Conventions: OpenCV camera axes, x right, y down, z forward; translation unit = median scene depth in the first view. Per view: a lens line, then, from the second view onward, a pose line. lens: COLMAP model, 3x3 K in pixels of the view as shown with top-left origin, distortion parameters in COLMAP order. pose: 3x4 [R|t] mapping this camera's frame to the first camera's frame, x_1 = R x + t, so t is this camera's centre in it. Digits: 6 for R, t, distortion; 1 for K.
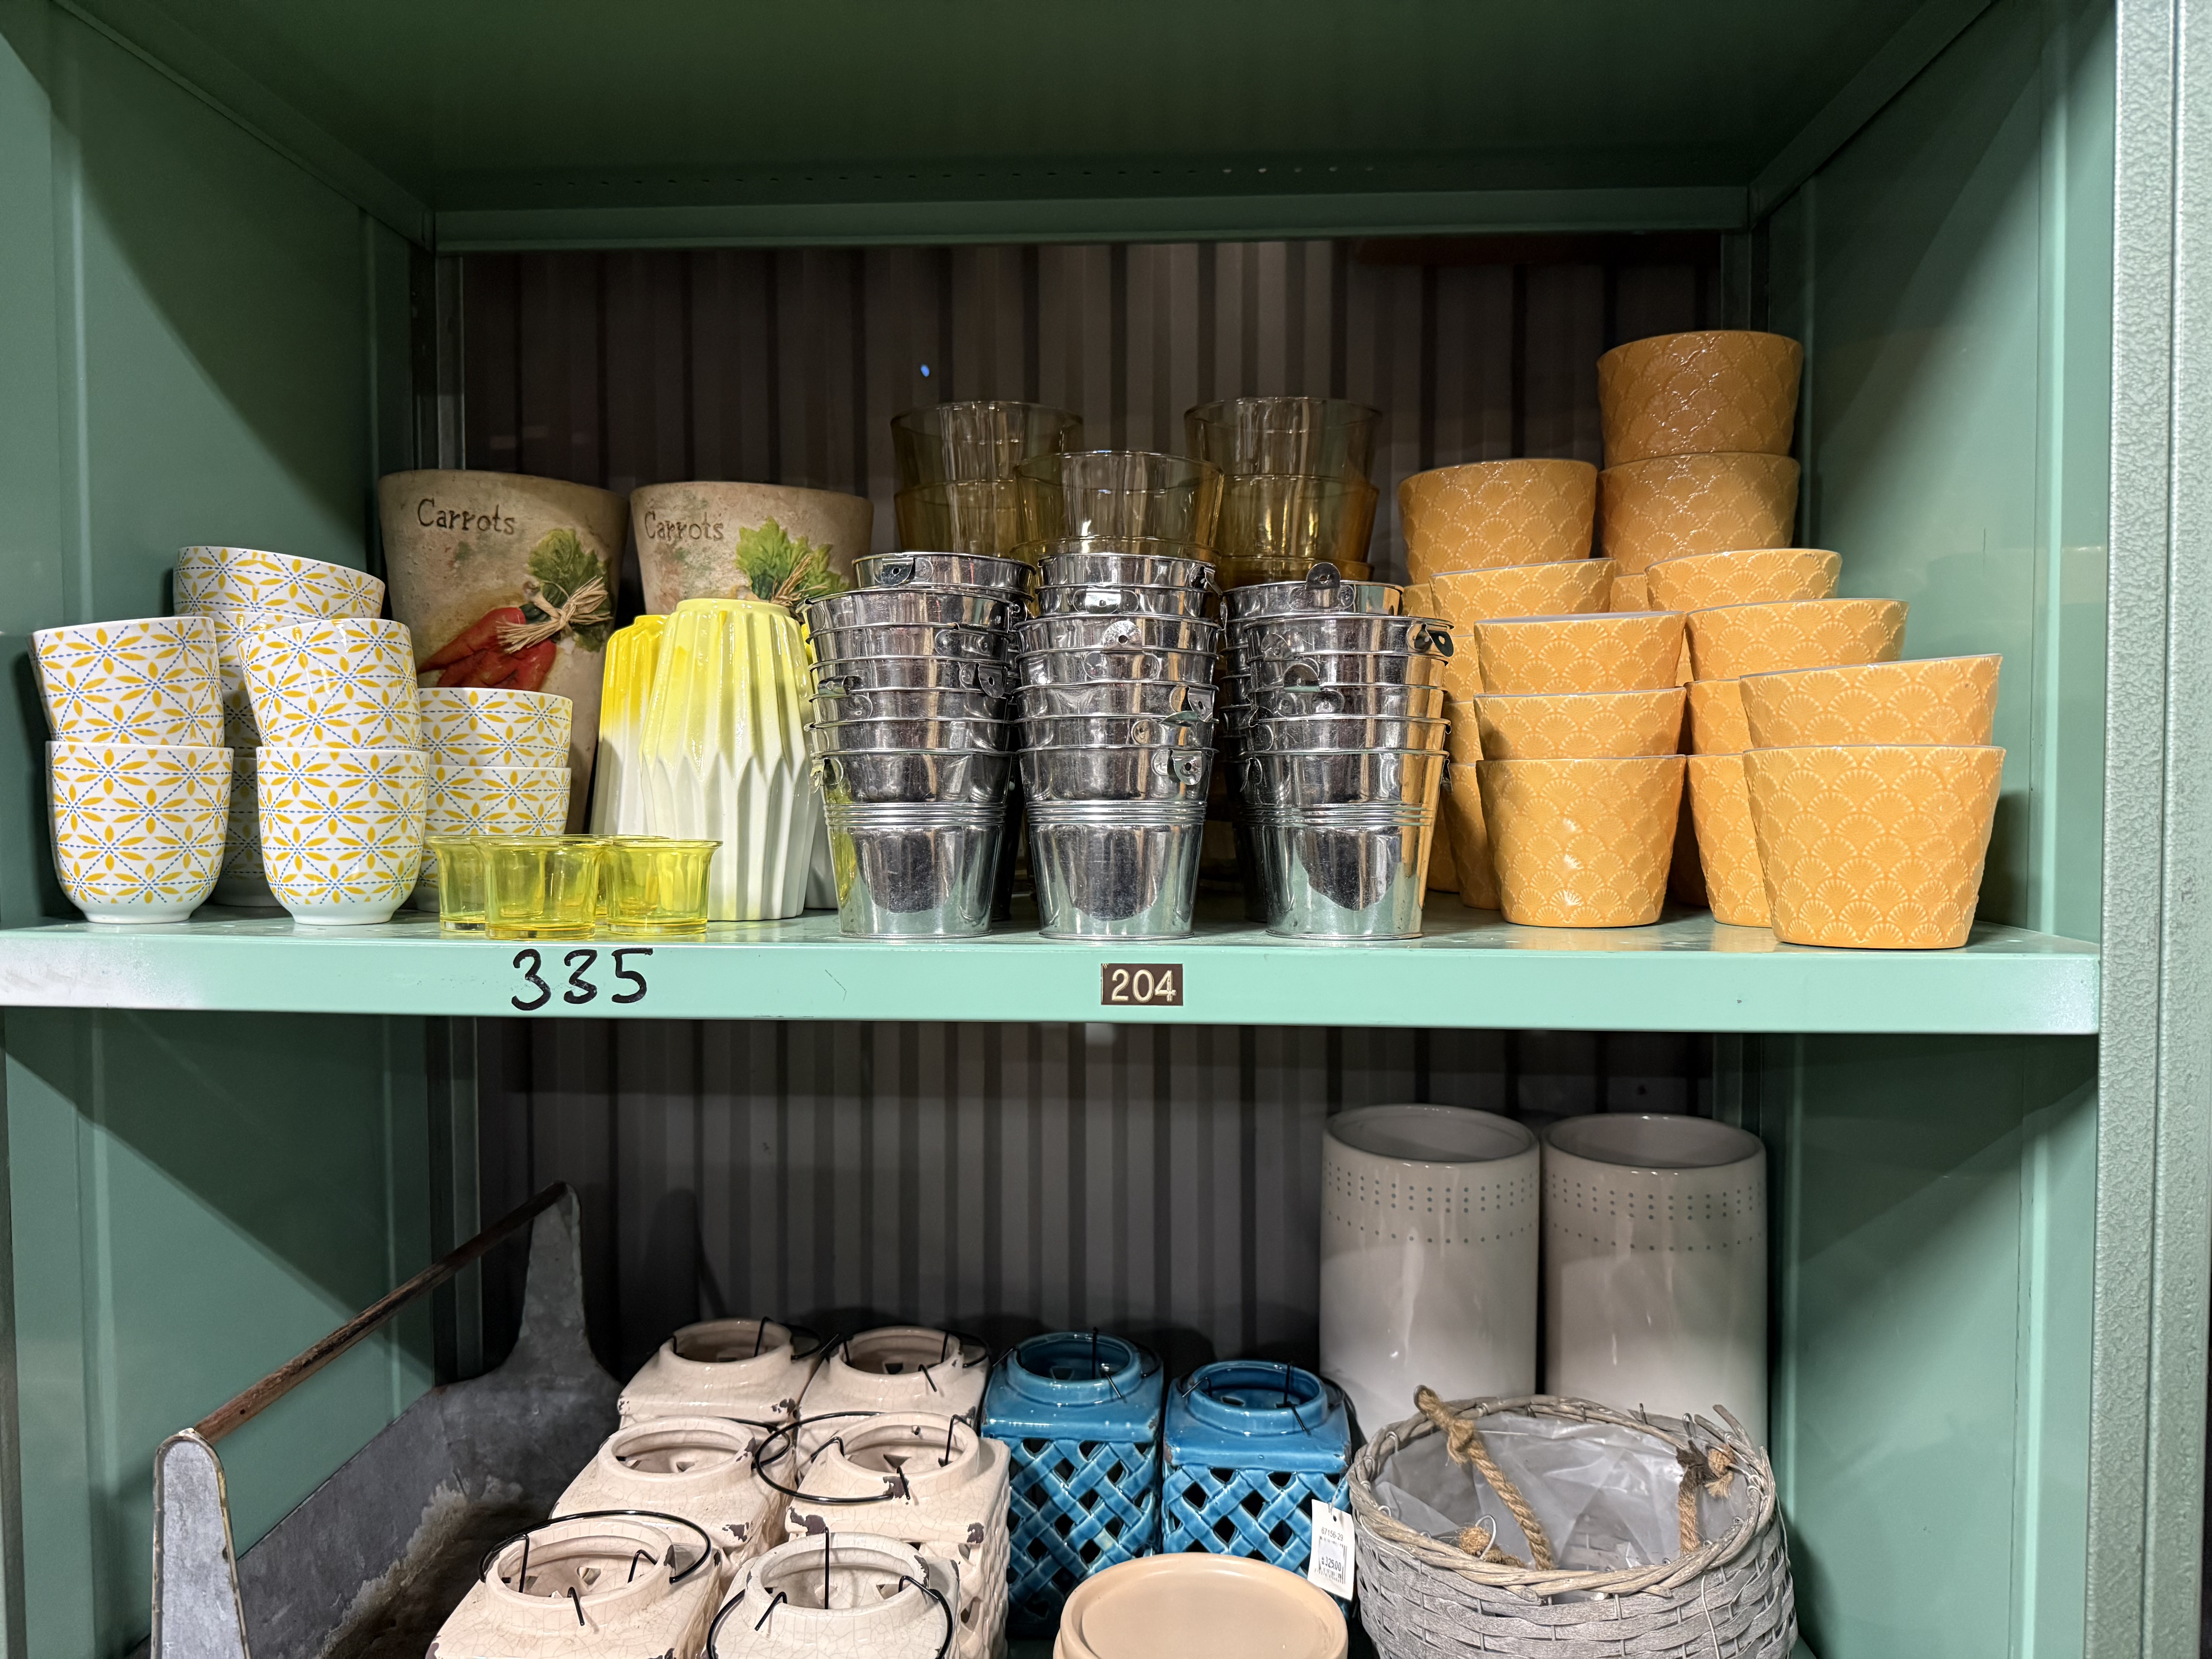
lens RADIAL K [[1558.4, 0, 1112.0], [0, 1558.4, 706.8], [0, 0, 1]] dist [0.000910, -0.002203]
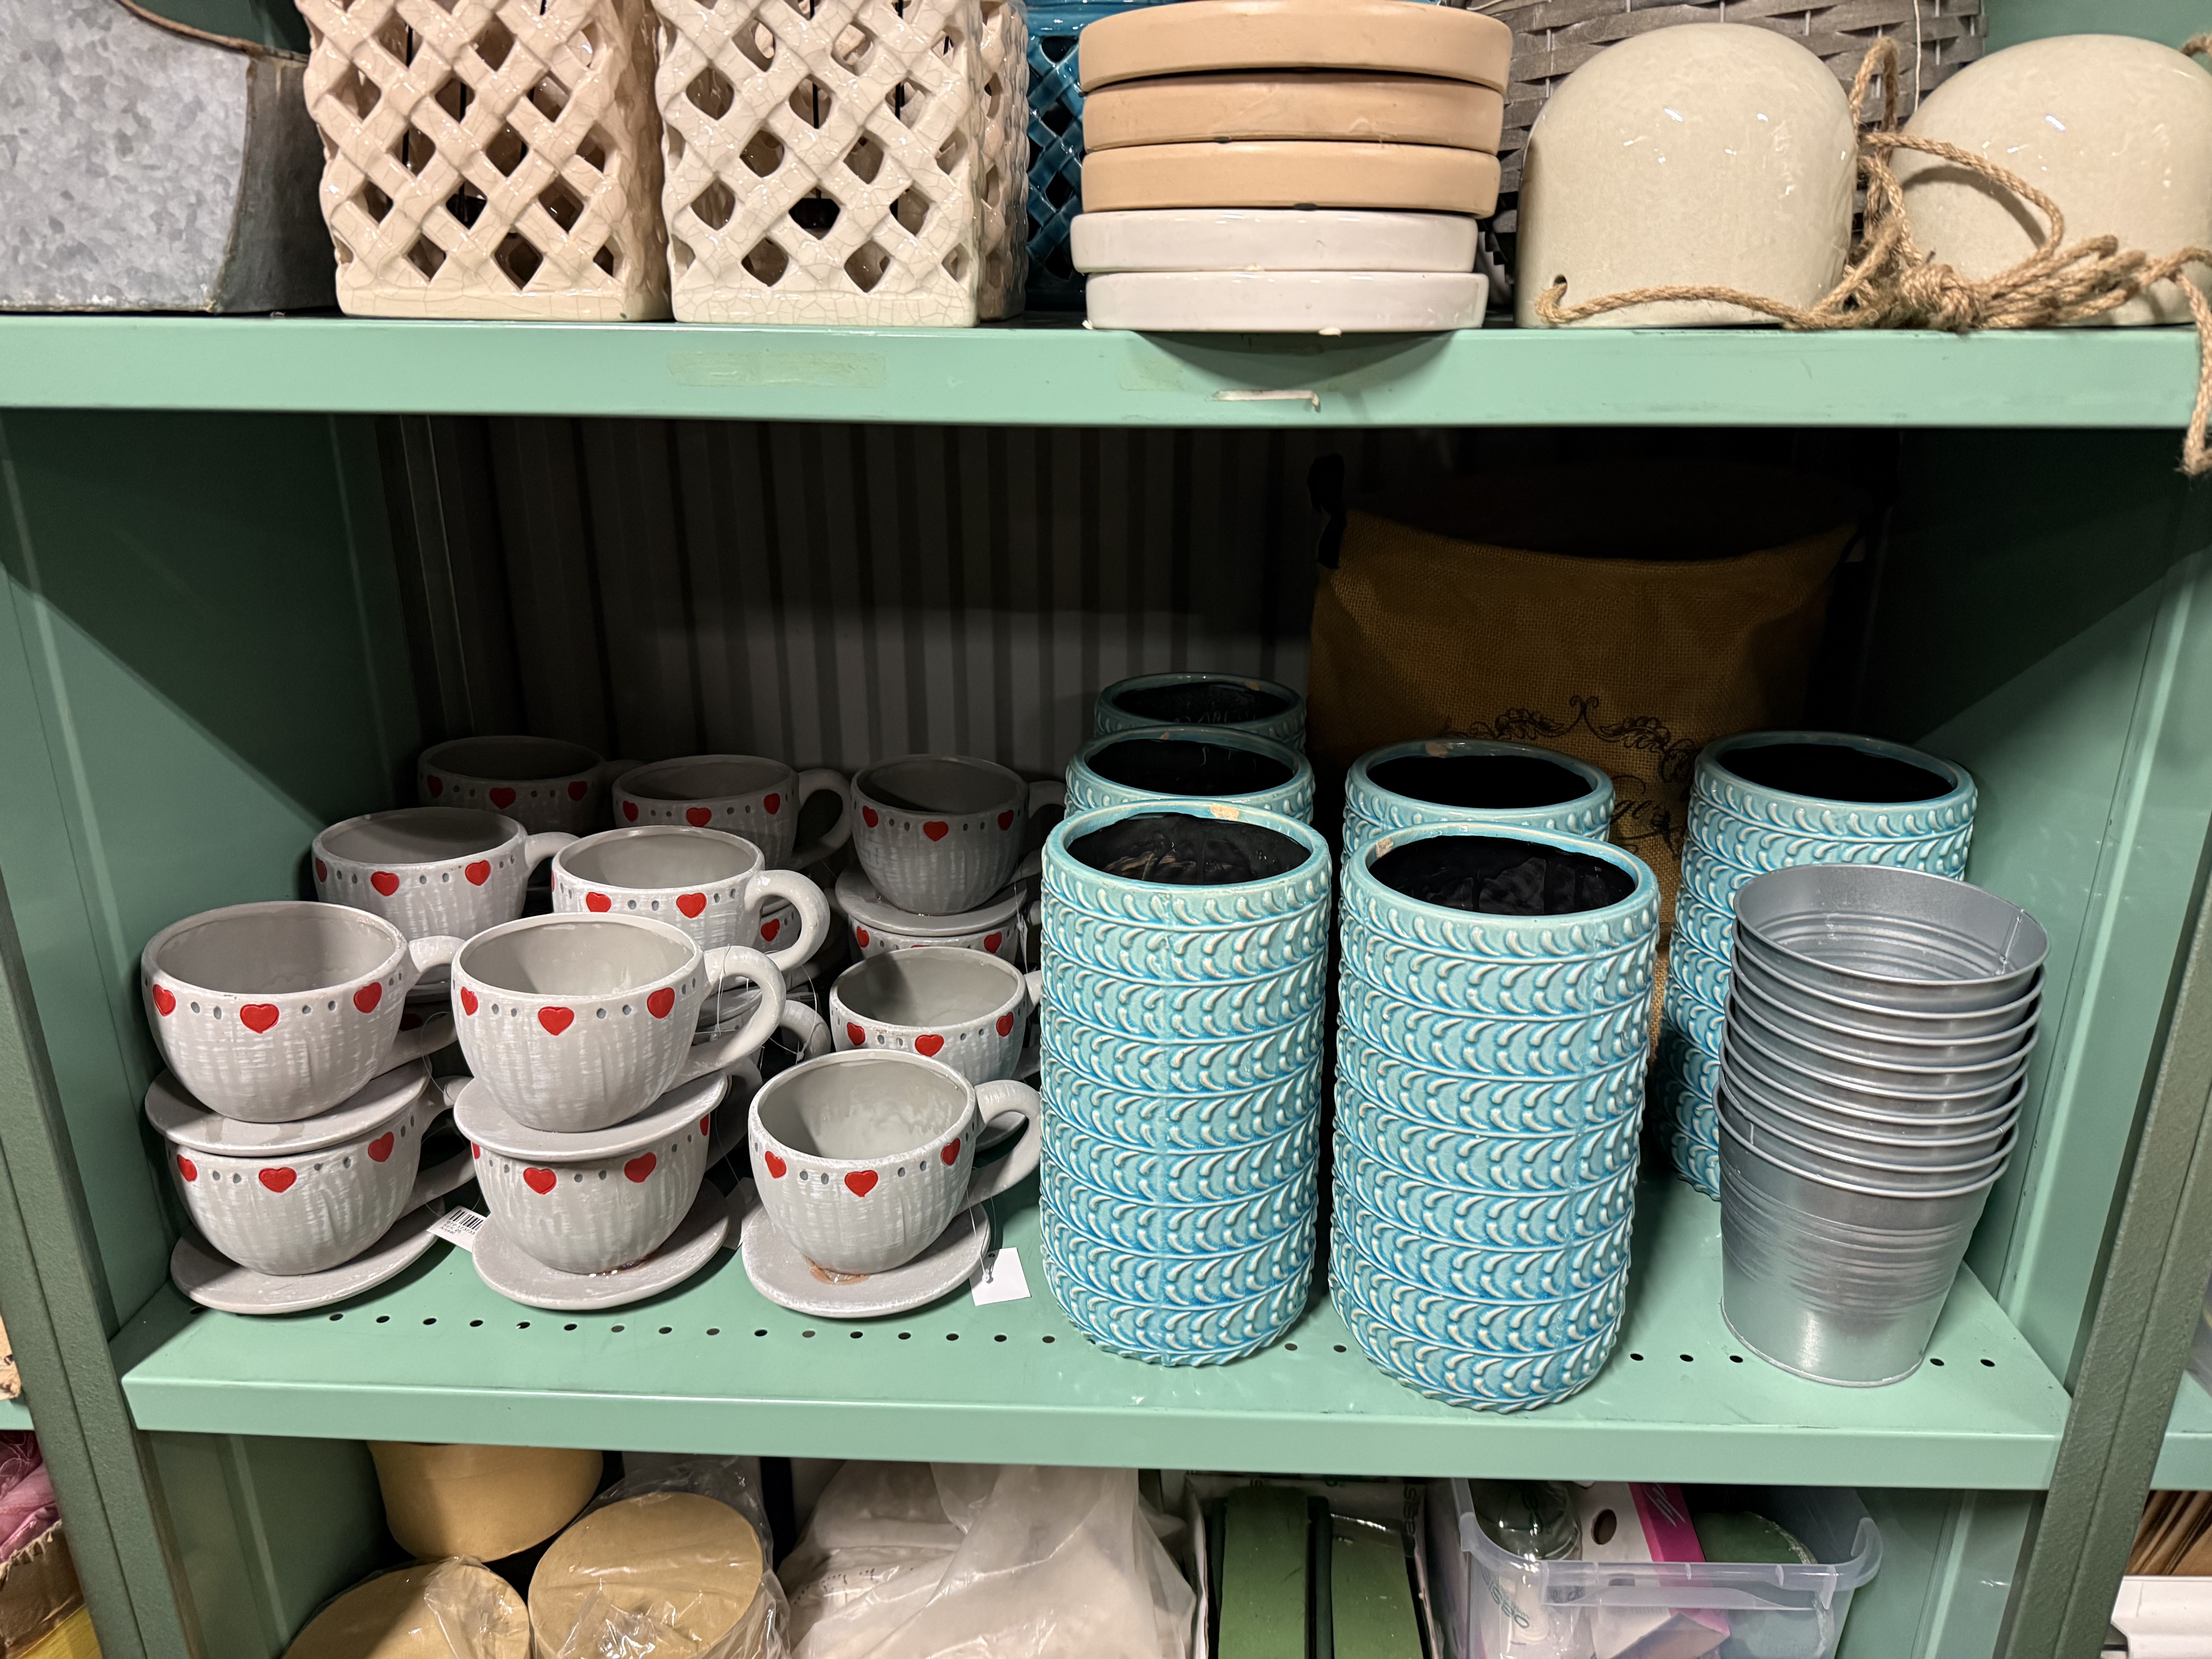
lens RADIAL K [[1559.1, 0, 1106.9], [0, 1559.1, 758.6], [0, 0, 1]] dist [0.081338, -0.119236]
pose [[0.999660, -0.006067, 0.025361, -0.047586], [-0.002006, 0.951786, 0.306756, 0.589909], [-0.026000, -0.306703, 0.951450, 0.096903]]
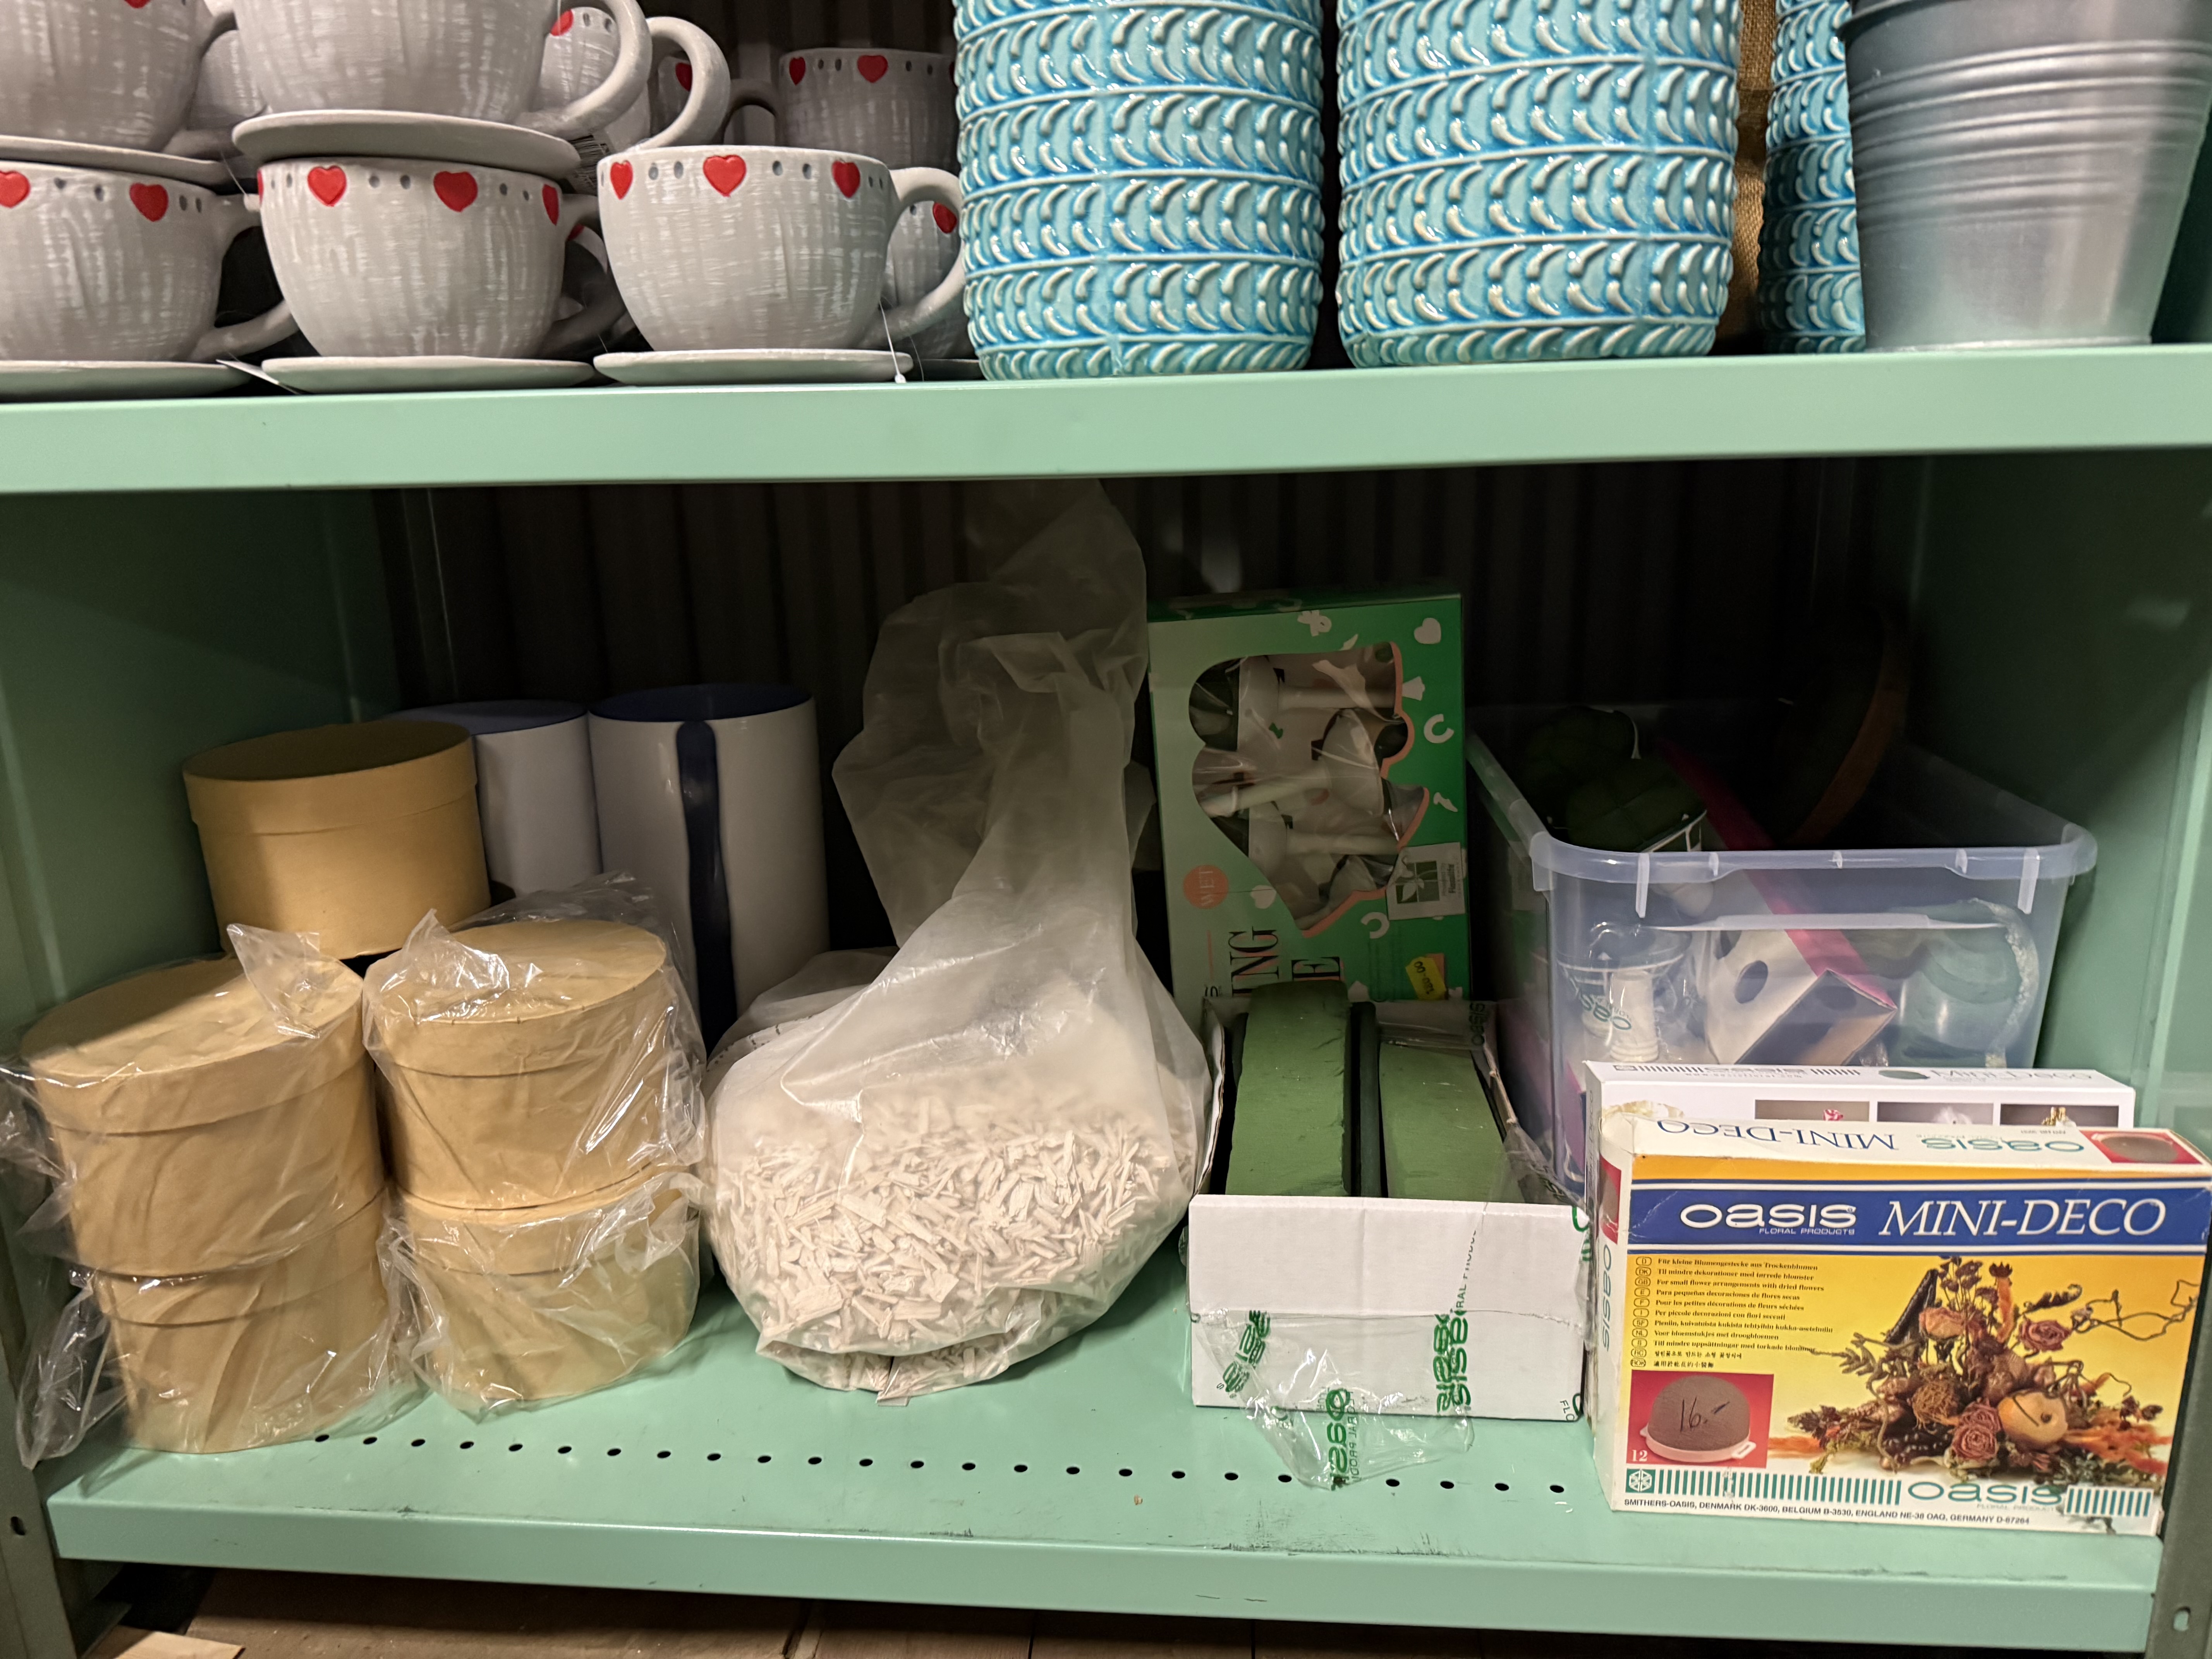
lens RADIAL K [[1558.4, 0, 1112.0], [0, 1558.4, 706.8], [0, 0, 1]] dist [0.000910, -0.002203]
pose [[0.999627, -0.022042, -0.016144, 0.004444], [0.024801, 0.979950, 0.197696, 1.136814], [0.011463, -0.198023, 0.980130, 0.151122]]
